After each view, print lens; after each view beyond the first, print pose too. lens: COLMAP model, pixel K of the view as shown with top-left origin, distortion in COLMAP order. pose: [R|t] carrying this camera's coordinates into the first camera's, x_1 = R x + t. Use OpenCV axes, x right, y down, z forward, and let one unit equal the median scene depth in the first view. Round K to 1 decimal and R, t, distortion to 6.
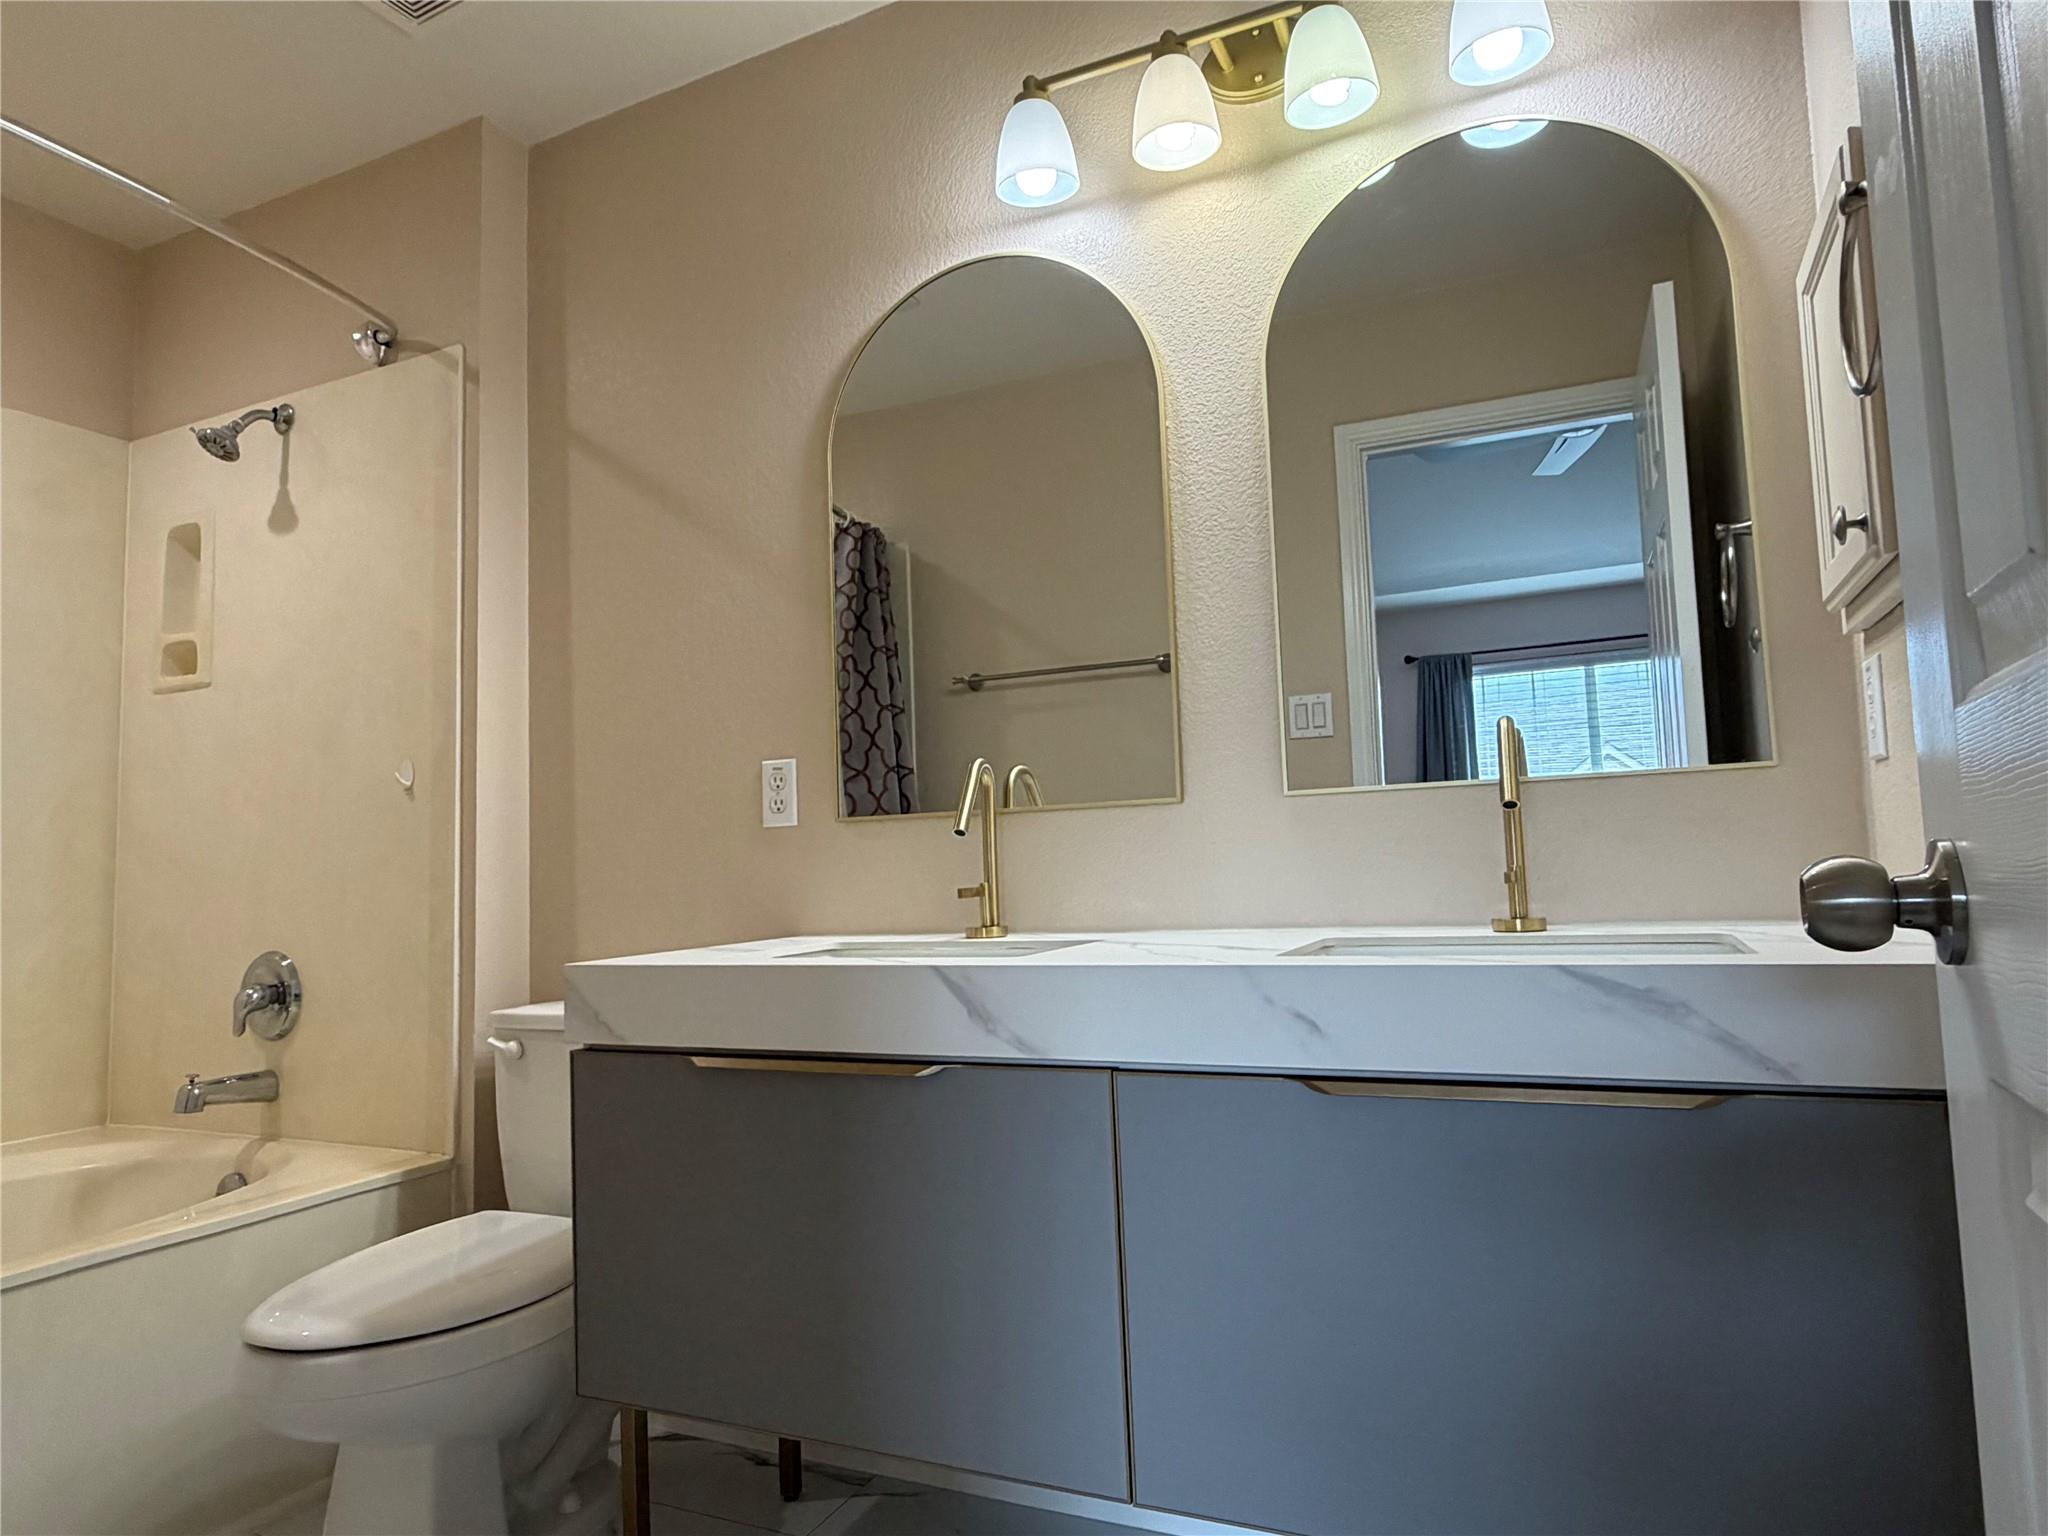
lens RADIAL K [[1243.7, 0, 1015.4], [0, 1243.7, 776.4], [0, 0, 1]] dist [-0.000346, -0.000638]
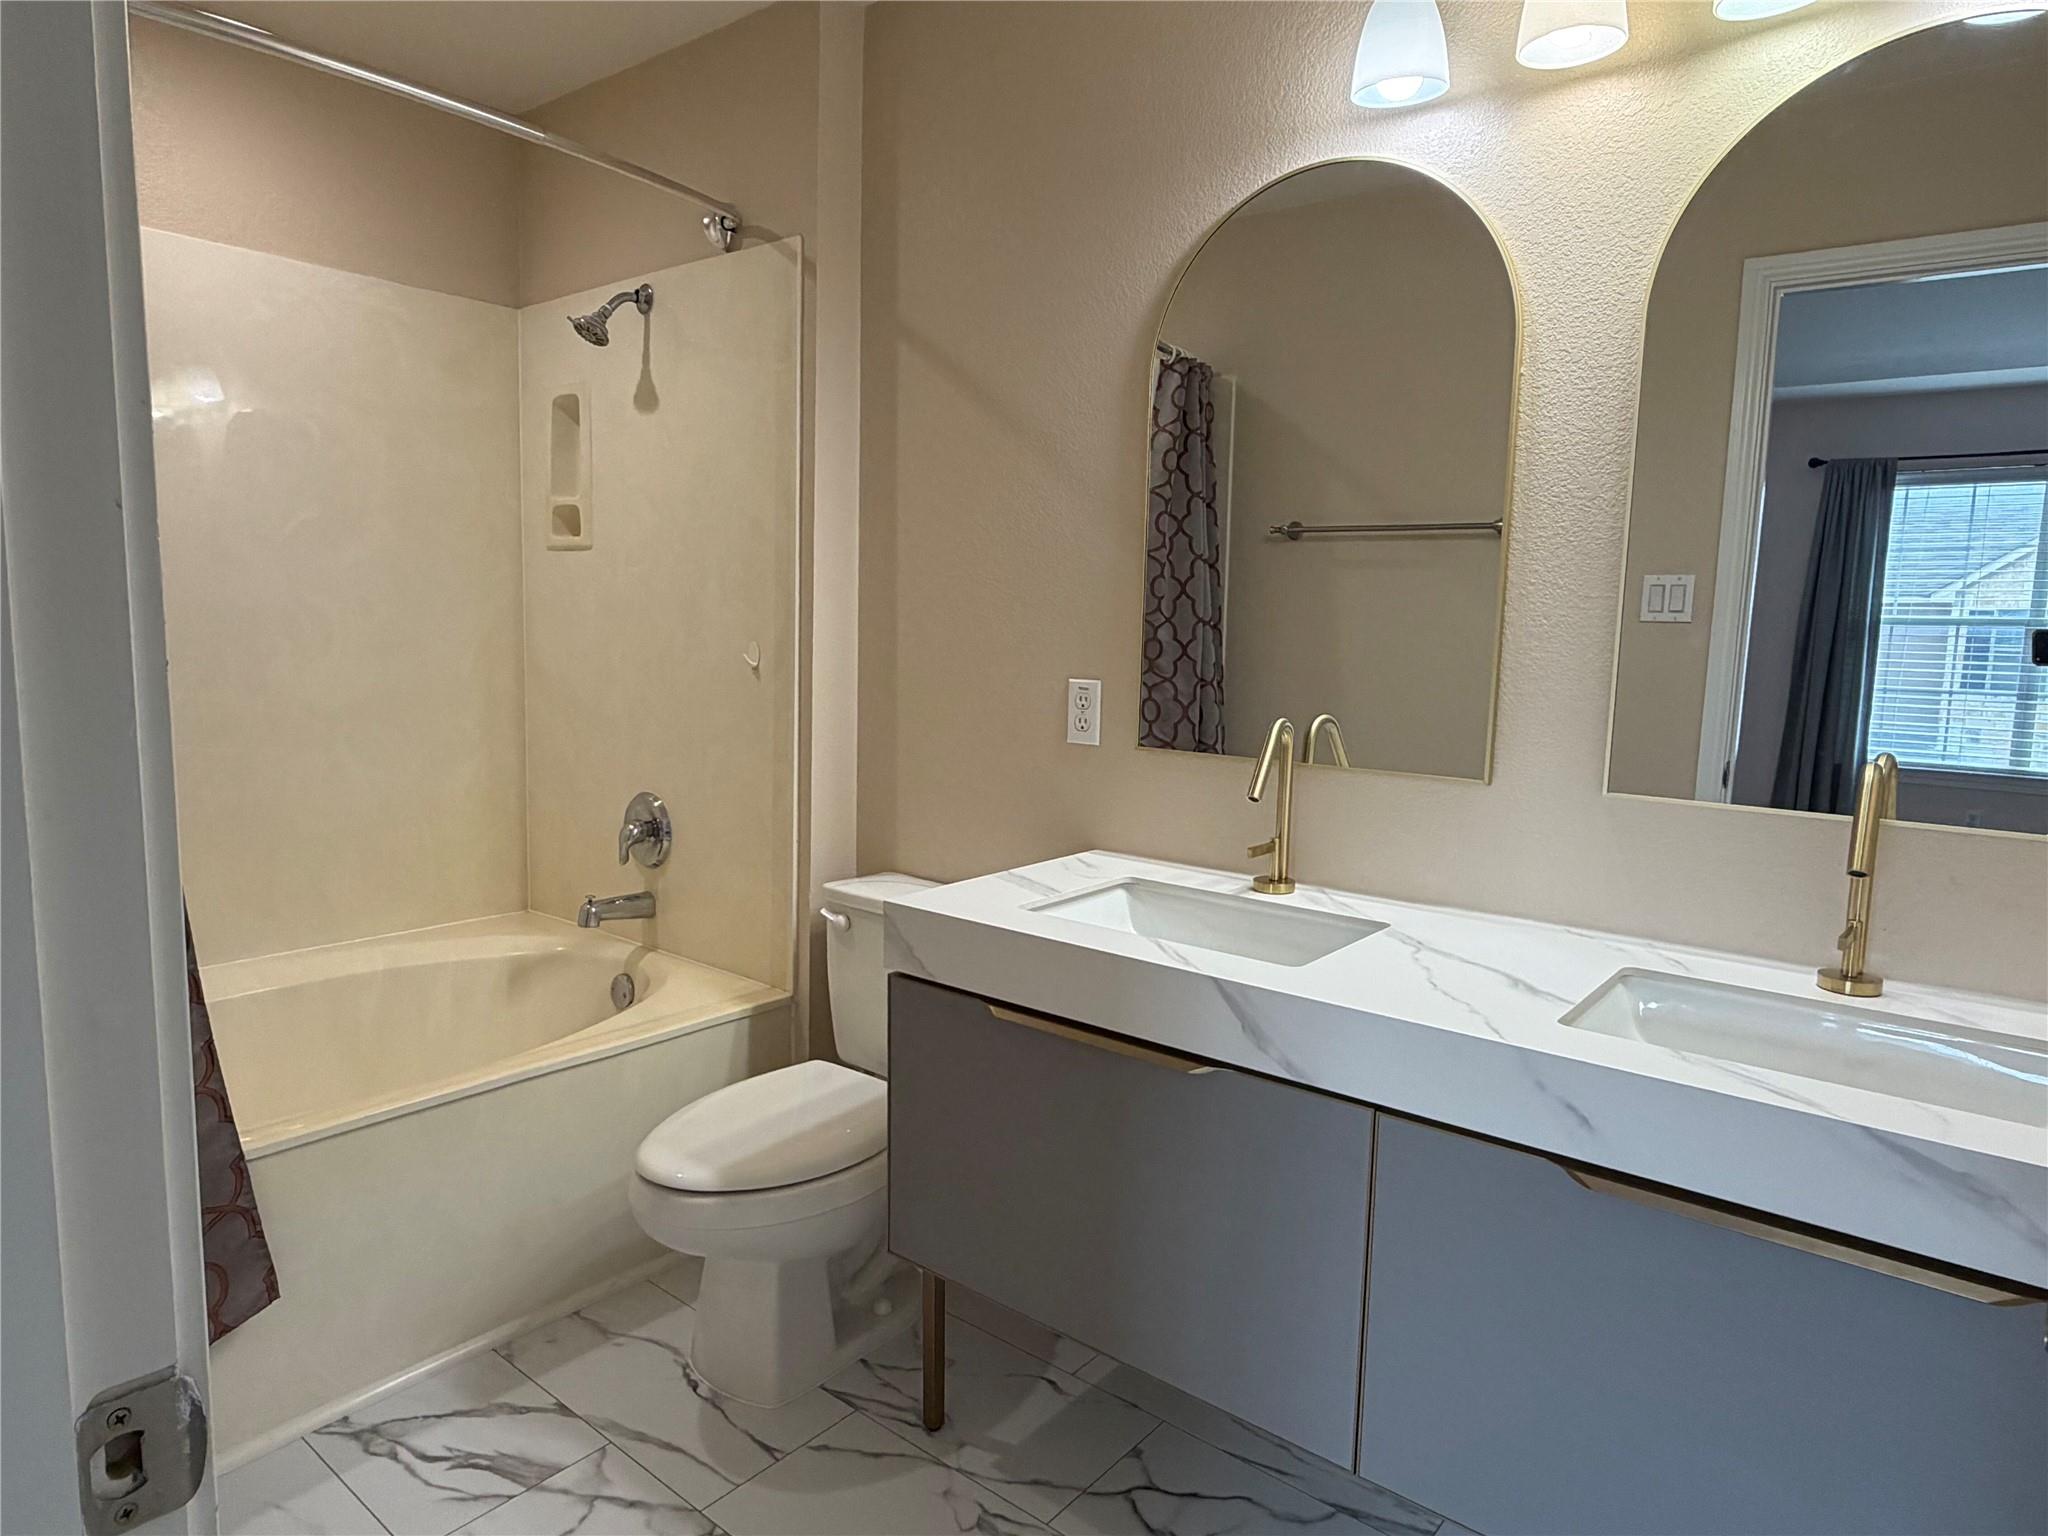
lens RADIAL K [[1243.7, 0, 1015.4], [0, 1243.7, 776.4], [0, 0, 1]] dist [-0.000346, -0.000638]
pose [[0.967760, 0.088048, -0.235985, 0.003748], [-0.037417, 0.976770, 0.210998, -0.133958], [0.249081, -0.195365, 0.948573, -0.006817]]
